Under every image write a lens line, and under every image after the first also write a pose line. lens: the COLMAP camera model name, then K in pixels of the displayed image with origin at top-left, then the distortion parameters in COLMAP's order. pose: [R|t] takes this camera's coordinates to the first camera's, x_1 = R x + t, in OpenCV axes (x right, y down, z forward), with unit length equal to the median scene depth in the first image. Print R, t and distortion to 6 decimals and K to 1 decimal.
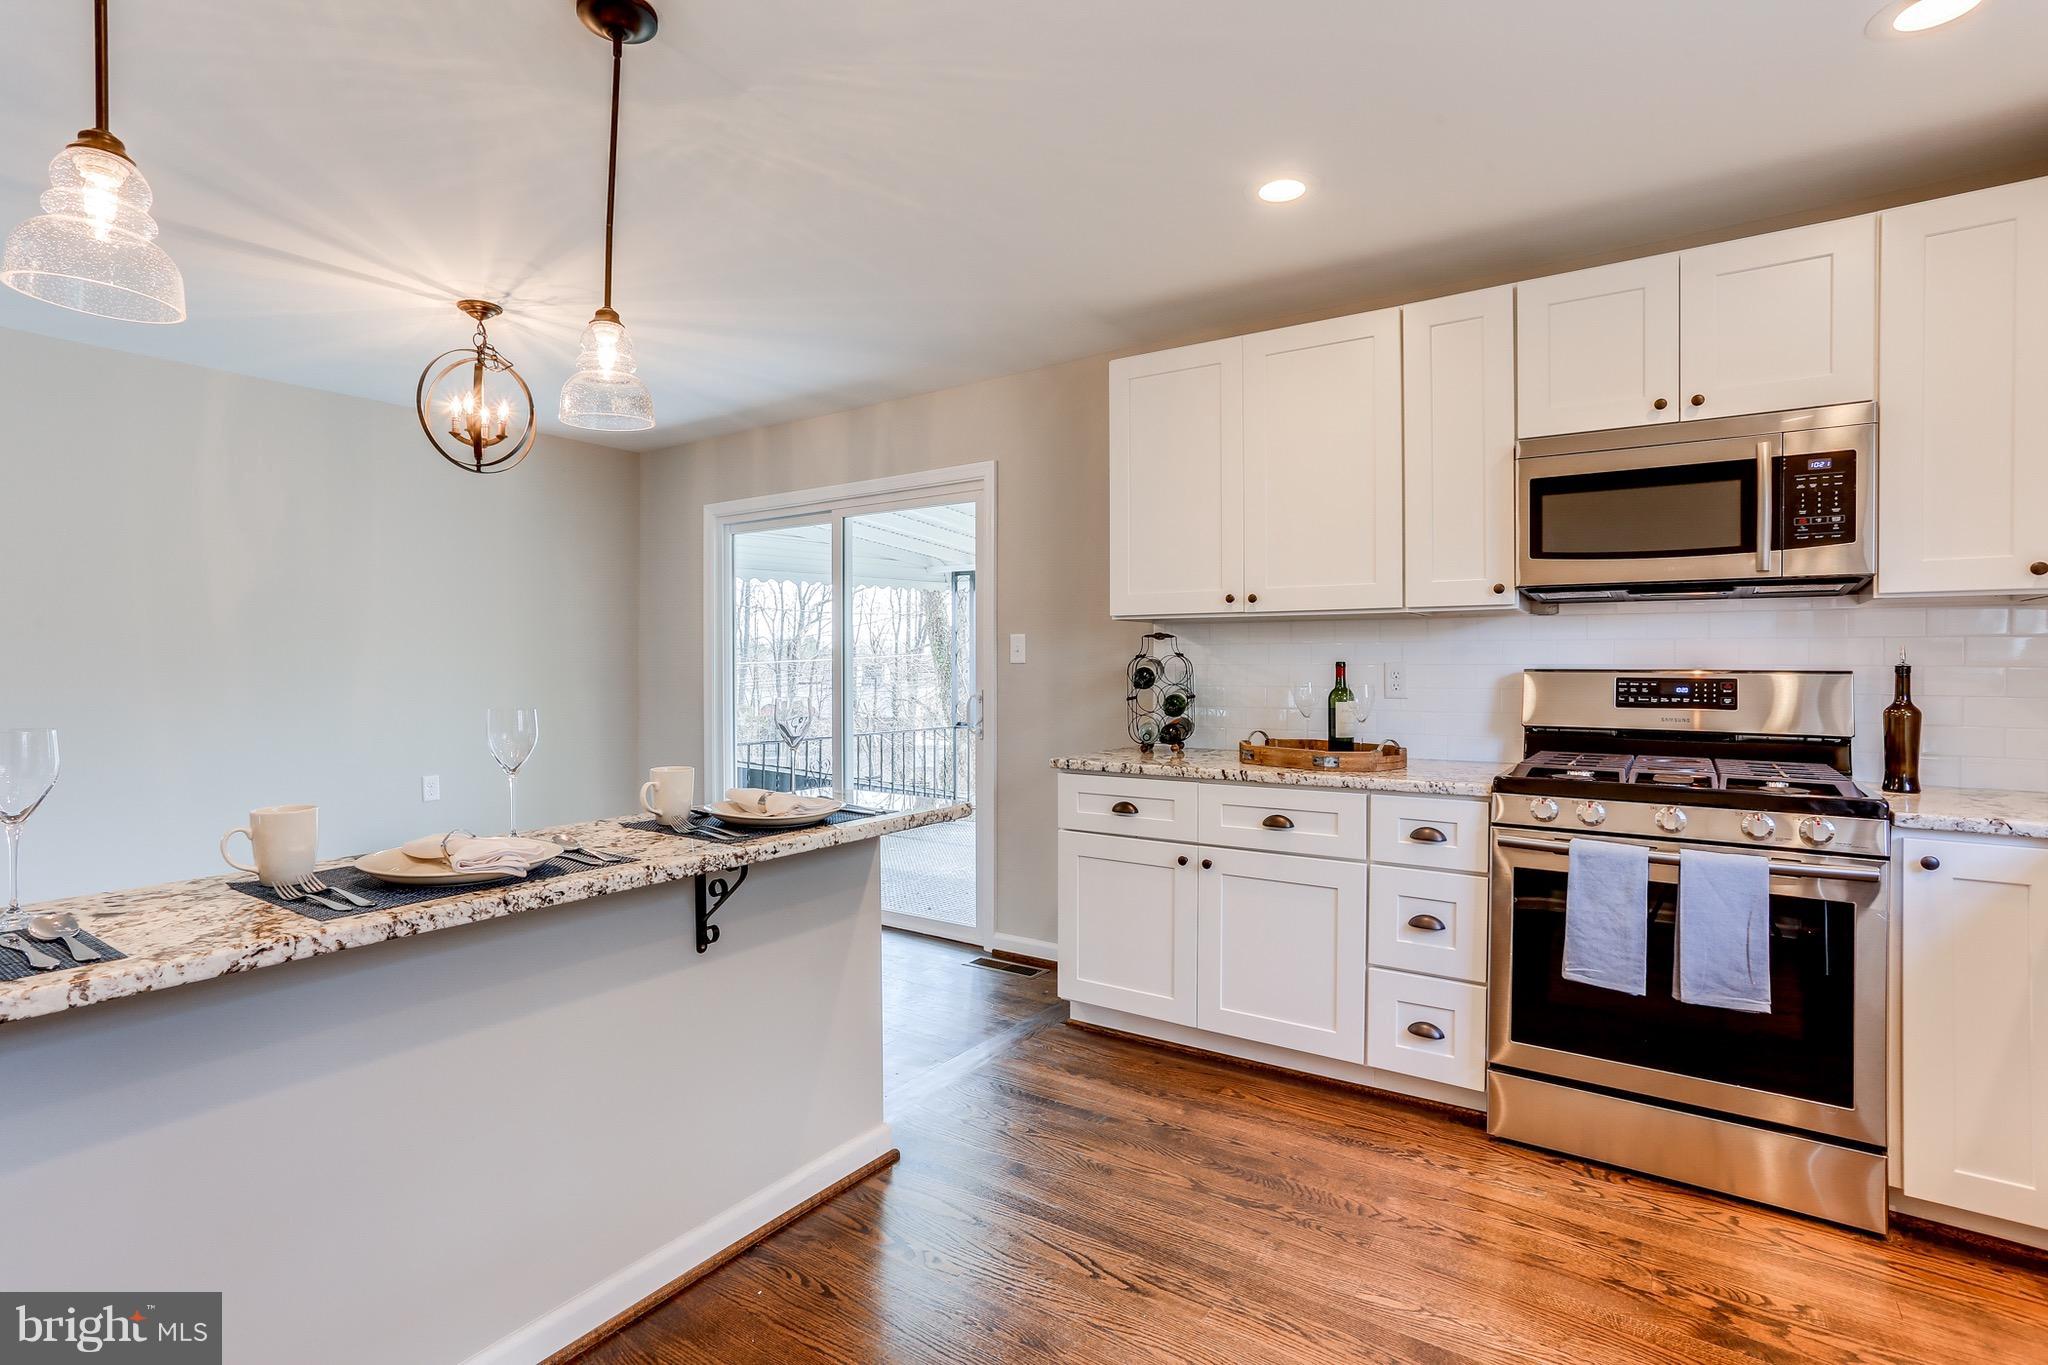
lens RADIAL K [[995.6, 0, 1017.2], [0, 995.6, 670.1], [0, 0, 1]] dist [-0.052138, 0.039489]
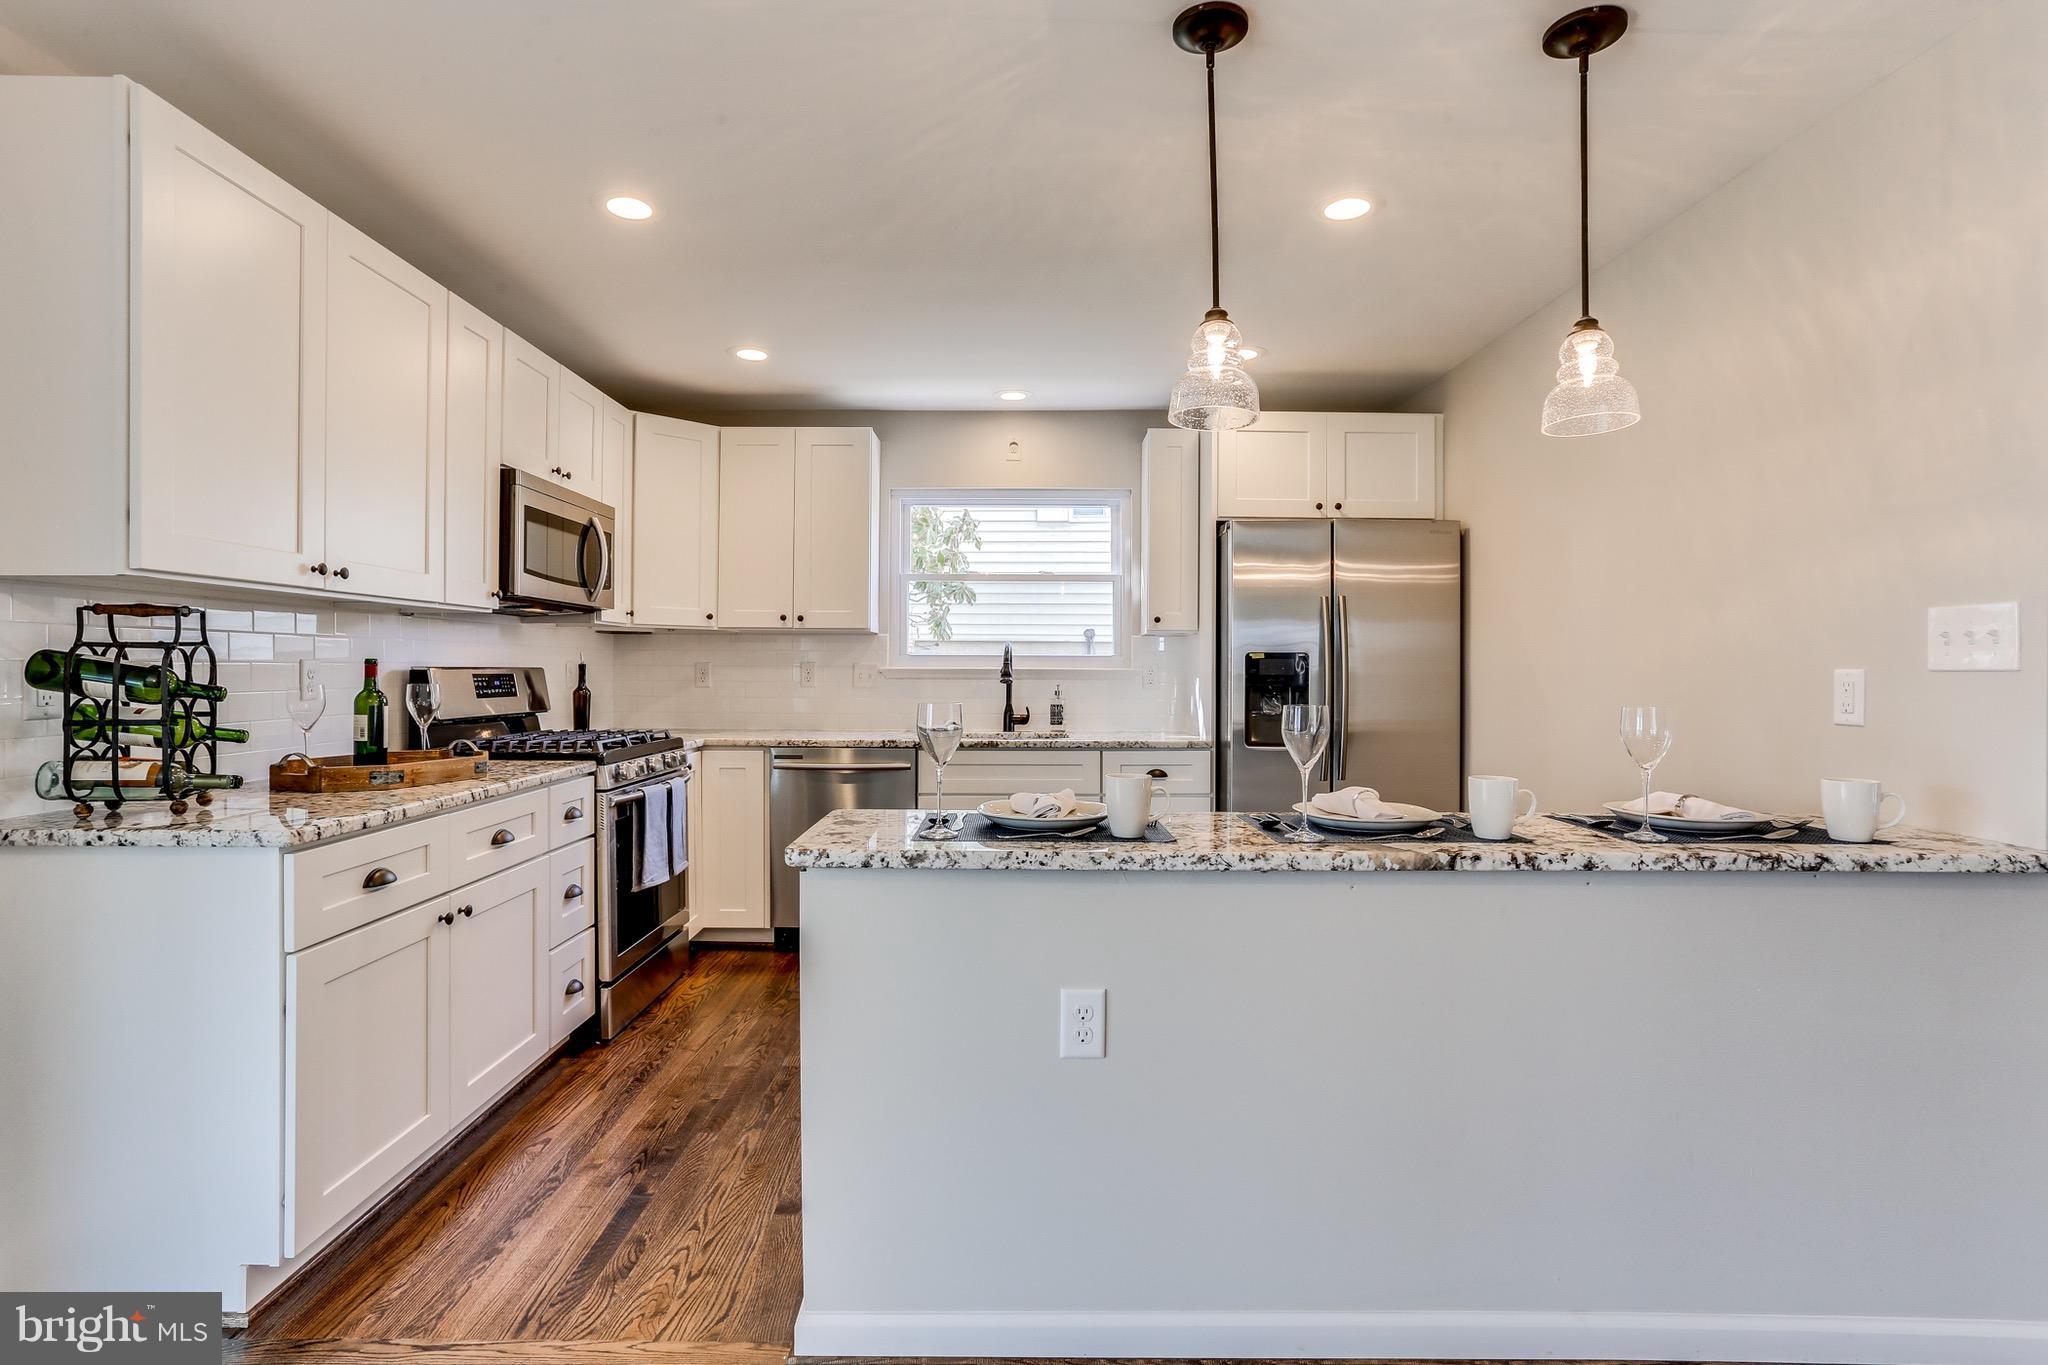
lens RADIAL K [[1000.0, 0, 999.4], [0, 1000.0, 677.4], [0, 0, 1]] dist [-0.058891, 0.040083]
pose [[-0.559124, -0.010050, 0.829023, -0.814812], [0.001961, 0.999908, 0.013444, -0.003186], [-0.829082, 0.009142, -0.559052, 1.258655]]
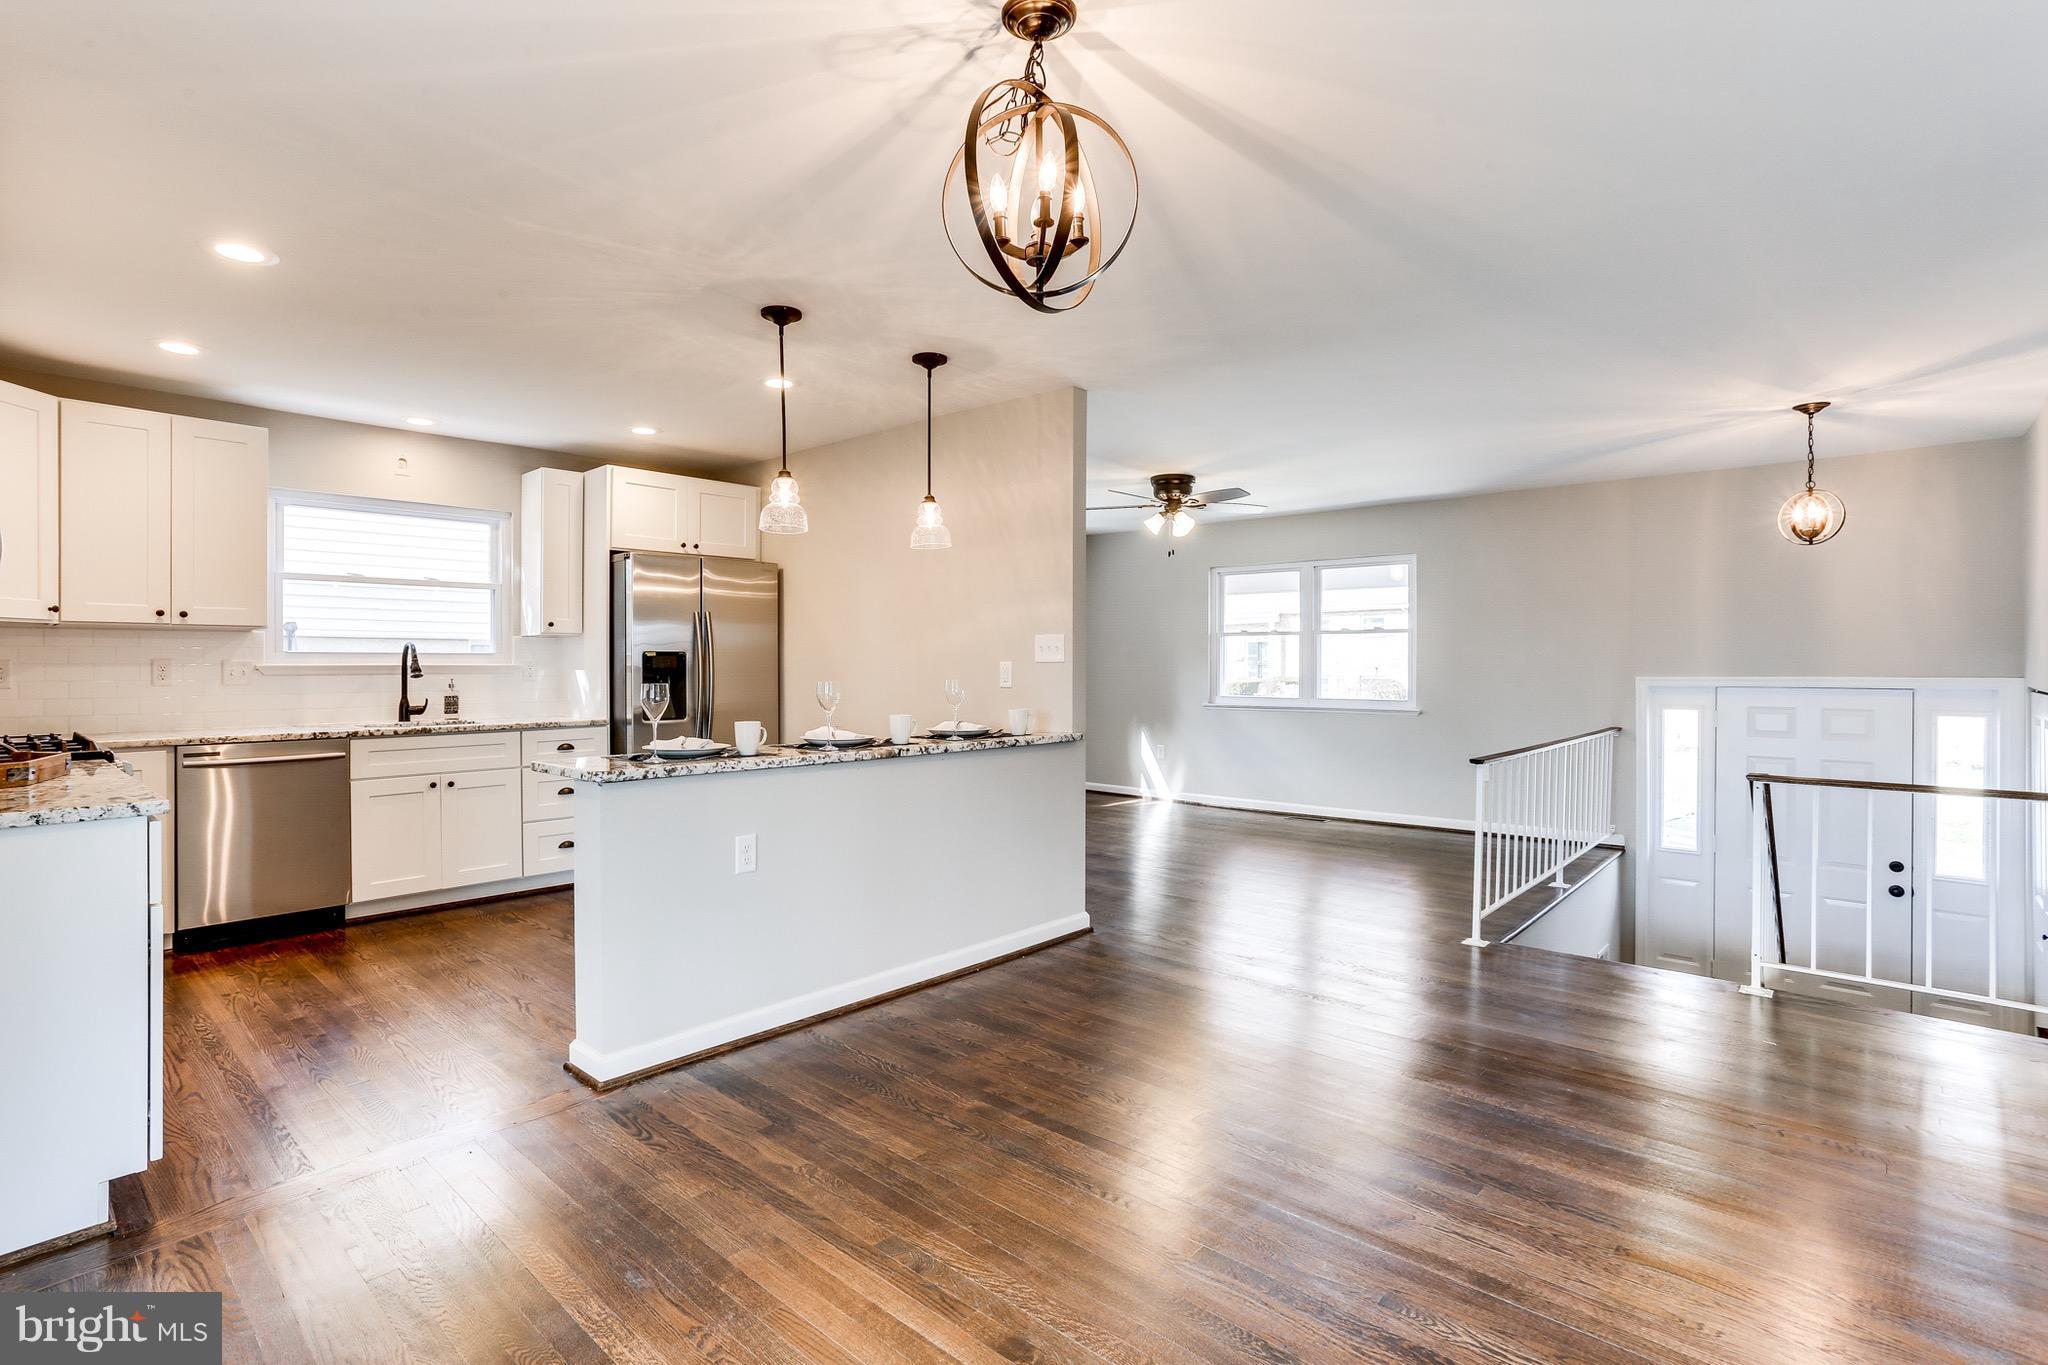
lens RADIAL K [[1000.0, 0, 999.4], [0, 1000.0, 677.4], [0, 0, 1]] dist [-0.058891, 0.040083]
pose [[-0.989067, -0.000495, 0.147465, -0.790304], [0.002653, 0.999773, 0.021153, -0.007783], [-0.147442, 0.021313, -0.988841, 2.018282]]
